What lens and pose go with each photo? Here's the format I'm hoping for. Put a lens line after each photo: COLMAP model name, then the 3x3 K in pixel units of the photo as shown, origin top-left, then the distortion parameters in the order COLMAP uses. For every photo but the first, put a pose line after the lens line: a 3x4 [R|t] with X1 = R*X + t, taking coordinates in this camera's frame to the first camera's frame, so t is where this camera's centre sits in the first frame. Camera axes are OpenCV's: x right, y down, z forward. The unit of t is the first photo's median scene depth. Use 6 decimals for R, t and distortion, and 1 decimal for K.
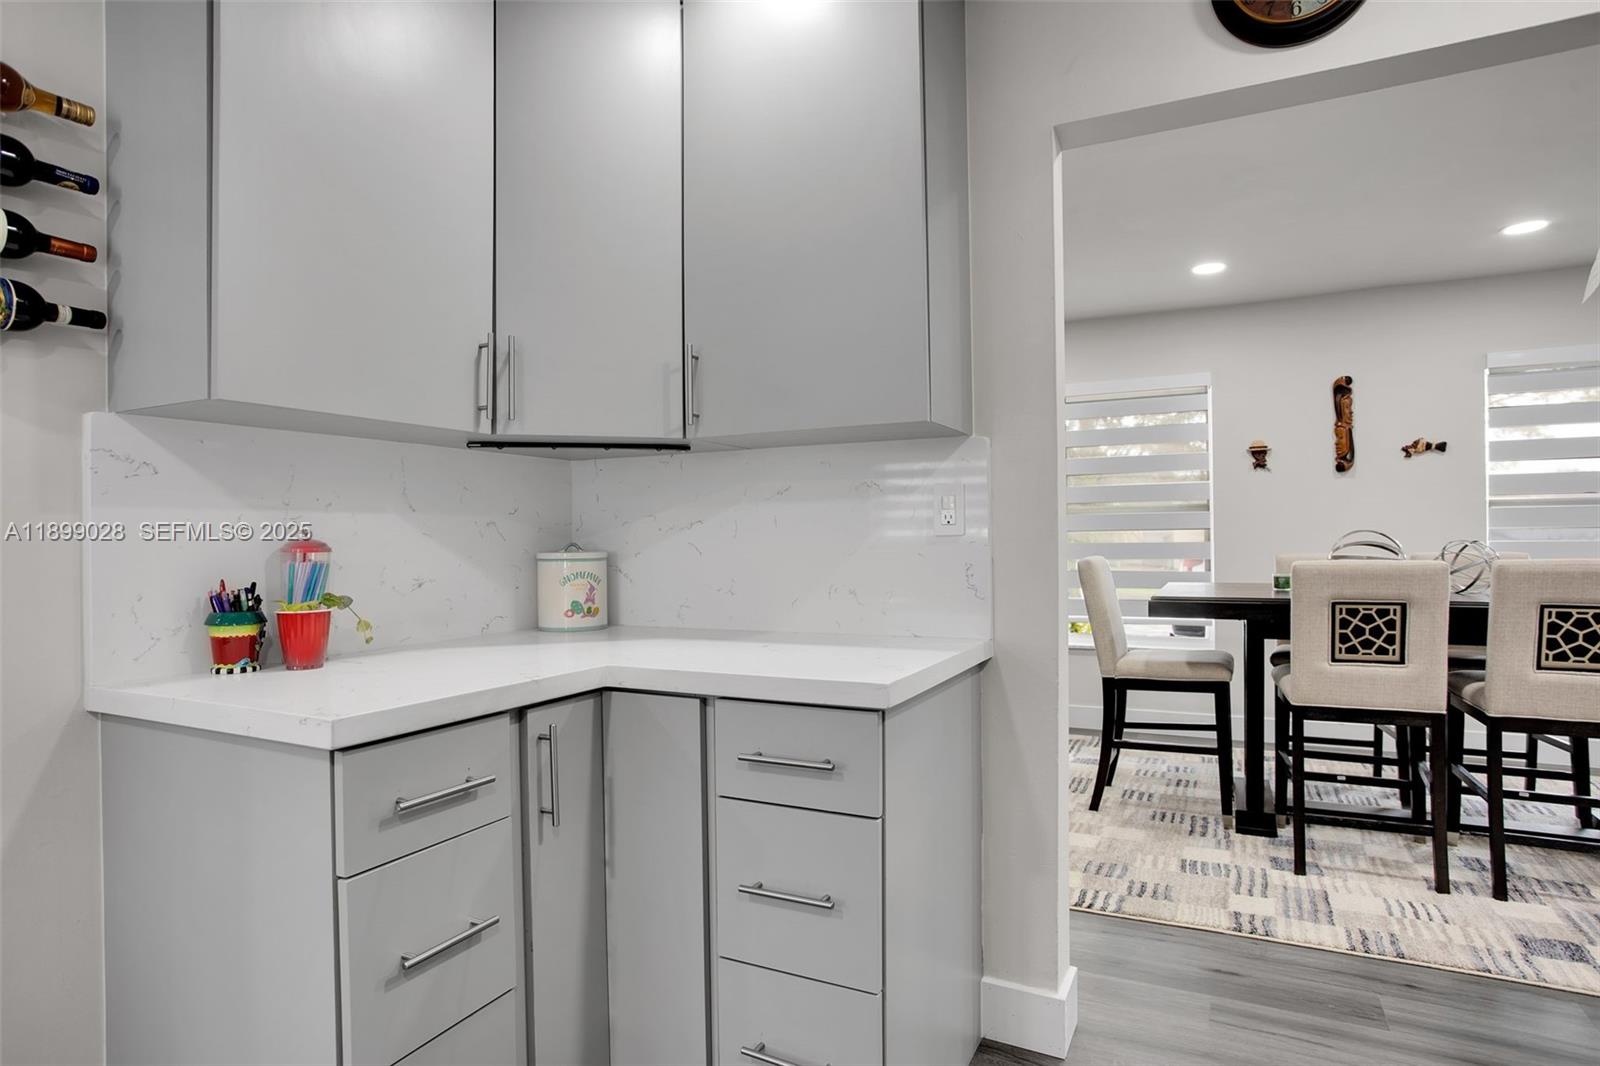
lens RADIAL K [[860.2, 0, 800.0], [0, 860.2, 533.0], [0, 0, 1]] dist [0.000686, 0.000410]
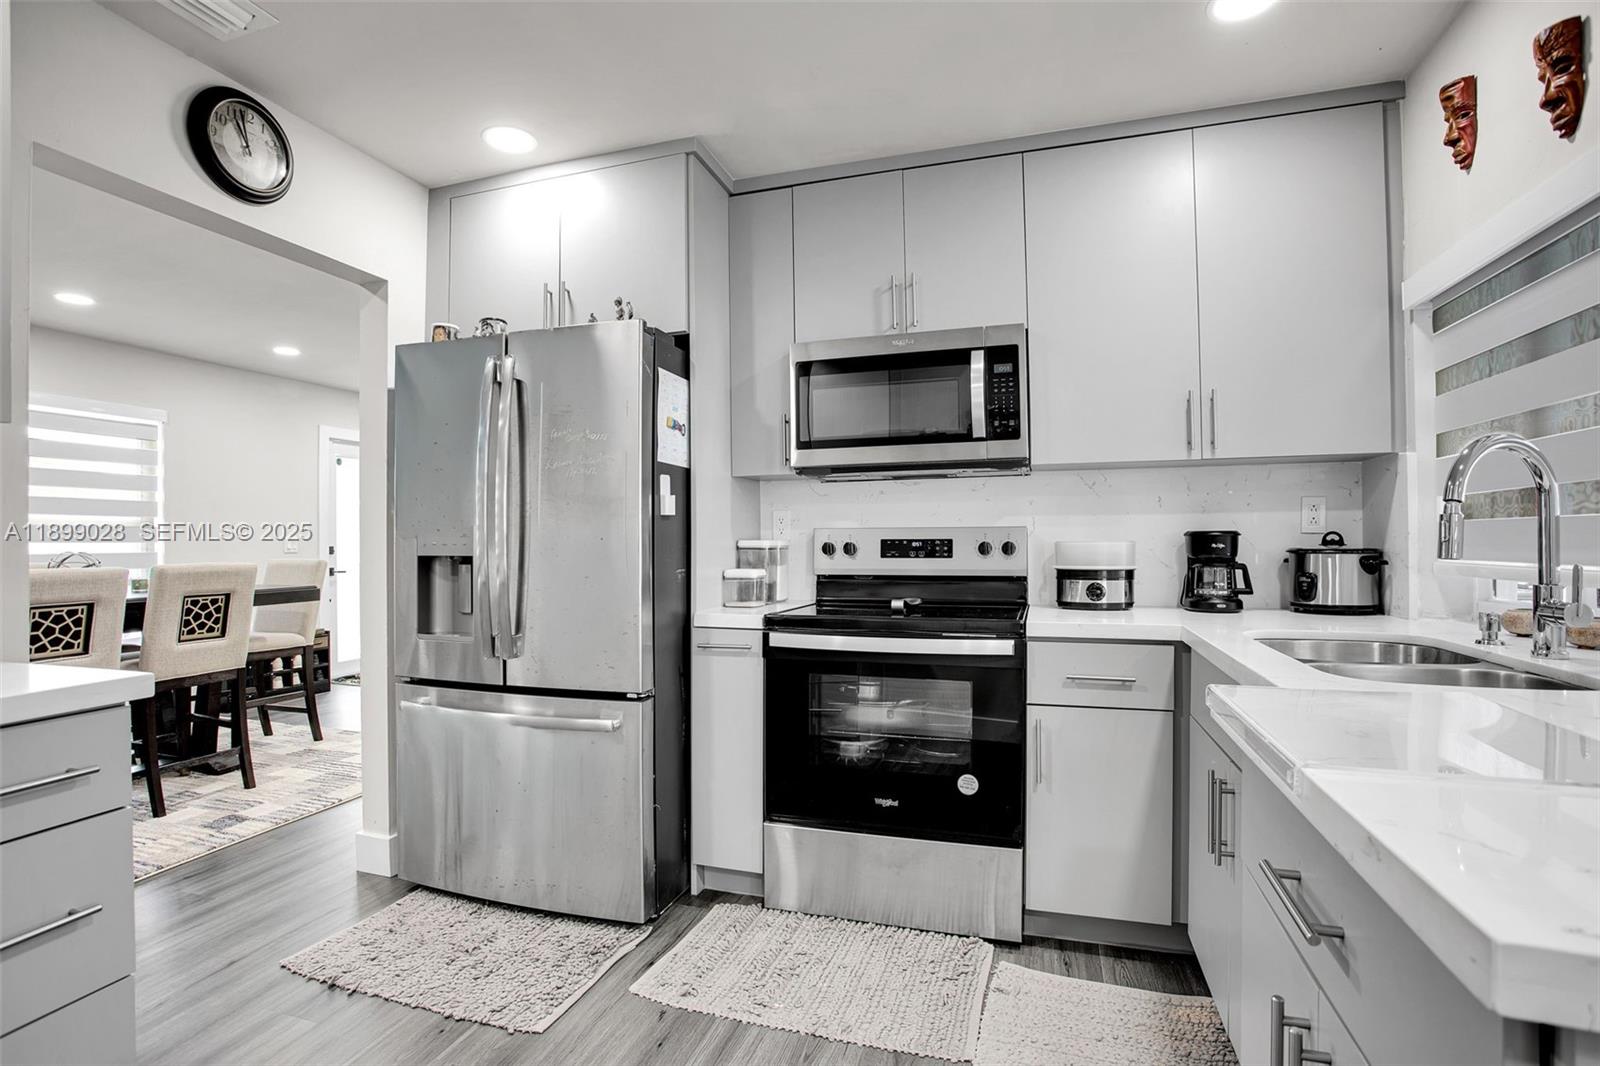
lens RADIAL K [[781.4, 0, 792.8], [0, 781.4, 540.2], [0, 0, 1]] dist [-0.000739, -0.000431]
pose [[-0.149206, 0.010798, 0.988747, -0.523233], [-0.001027, 0.999938, -0.011075, 0.004673], [-0.988806, -0.002668, -0.149186, 0.190794]]
